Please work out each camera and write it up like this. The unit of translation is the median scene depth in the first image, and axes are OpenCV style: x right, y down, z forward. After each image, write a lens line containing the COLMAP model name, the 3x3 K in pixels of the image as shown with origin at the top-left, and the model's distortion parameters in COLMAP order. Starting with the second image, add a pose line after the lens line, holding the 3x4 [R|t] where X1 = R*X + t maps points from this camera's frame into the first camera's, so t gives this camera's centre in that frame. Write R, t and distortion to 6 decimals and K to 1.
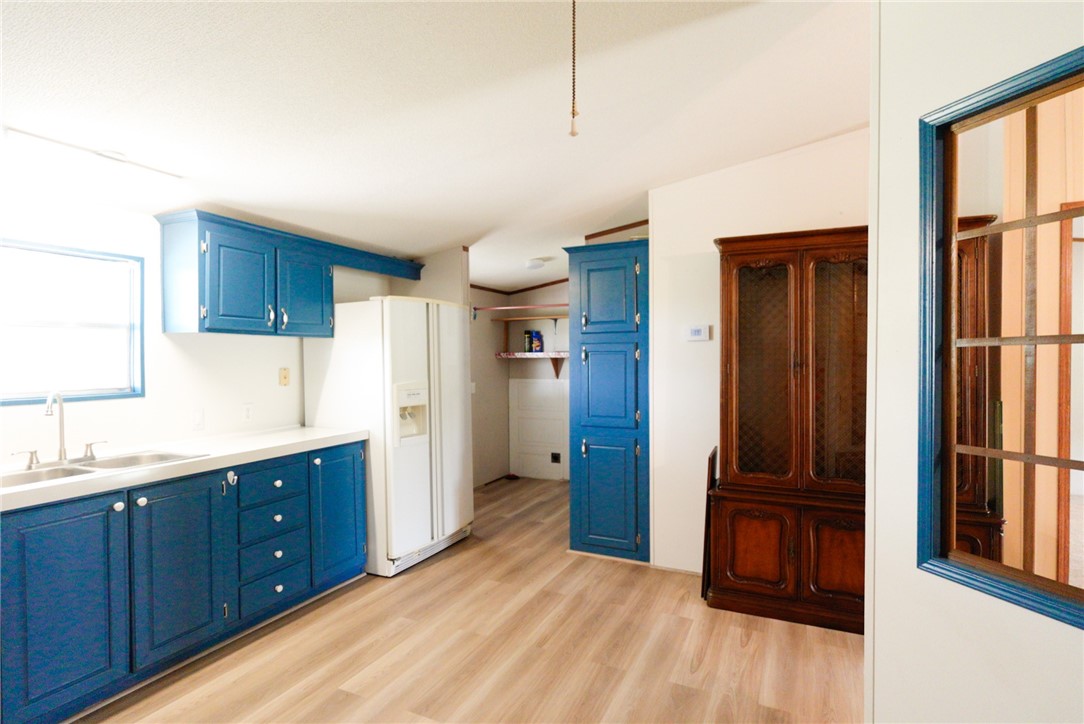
lens RADIAL K [[546.5, 0, 544.1], [0, 546.5, 362.7], [0, 0, 1]] dist [-0.002846, -0.000770]
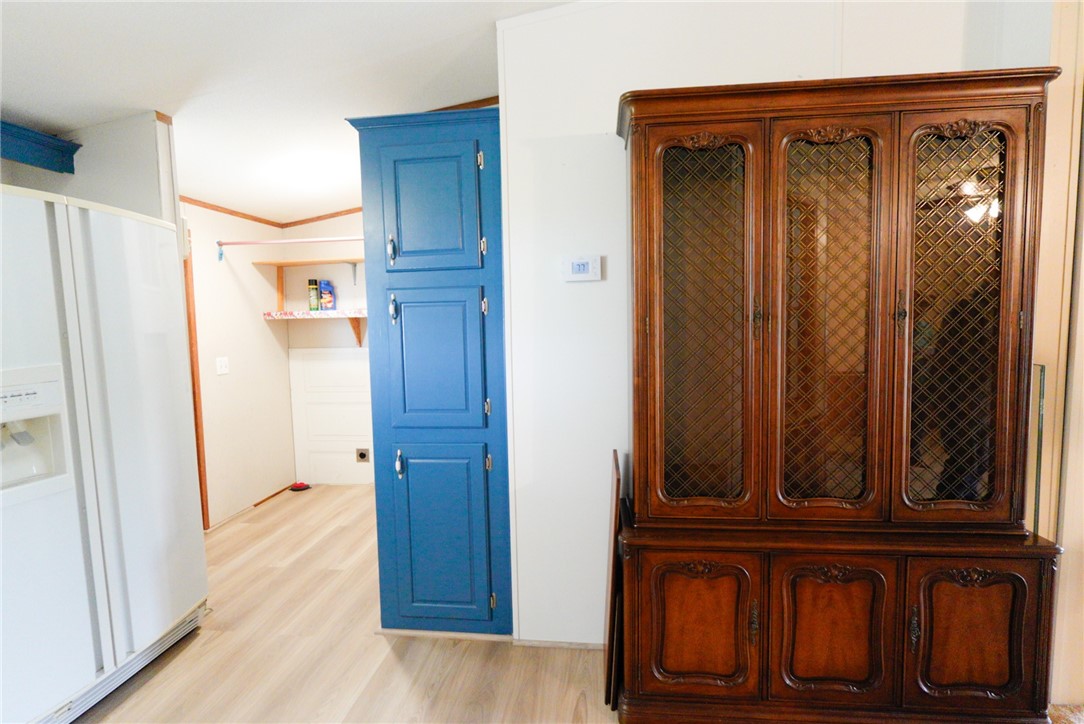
lens RADIAL K [[546.5, 0, 544.1], [0, 546.5, 362.7], [0, 0, 1]] dist [-0.002846, -0.000770]
pose [[0.946804, -0.041458, 0.319130, 0.038587], [0.019742, 0.997282, 0.070985, 0.005831], [-0.321206, -0.060908, 0.945049, 0.403723]]
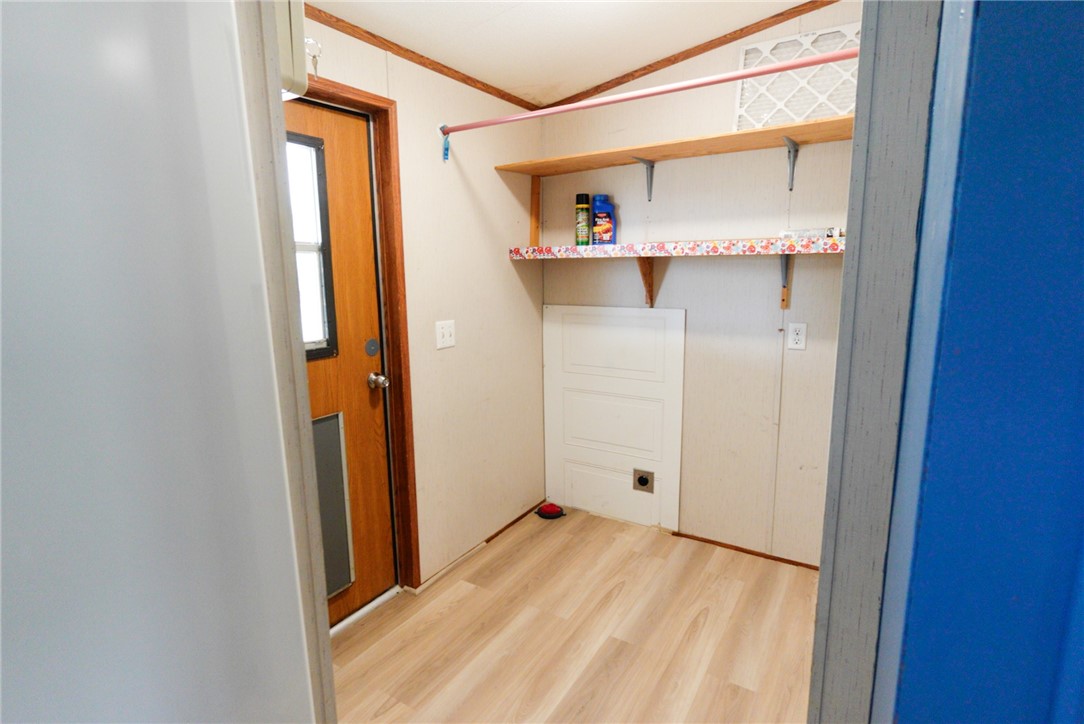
lens RADIAL K [[546.5, 0, 544.1], [0, 546.5, 362.7], [0, 0, 1]] dist [-0.002846, -0.000770]
pose [[0.993478, 0.010935, -0.113496, -0.017539], [0.008112, 0.986091, 0.166008, 0.000244], [0.113732, -0.165846, 0.979571, 0.941360]]
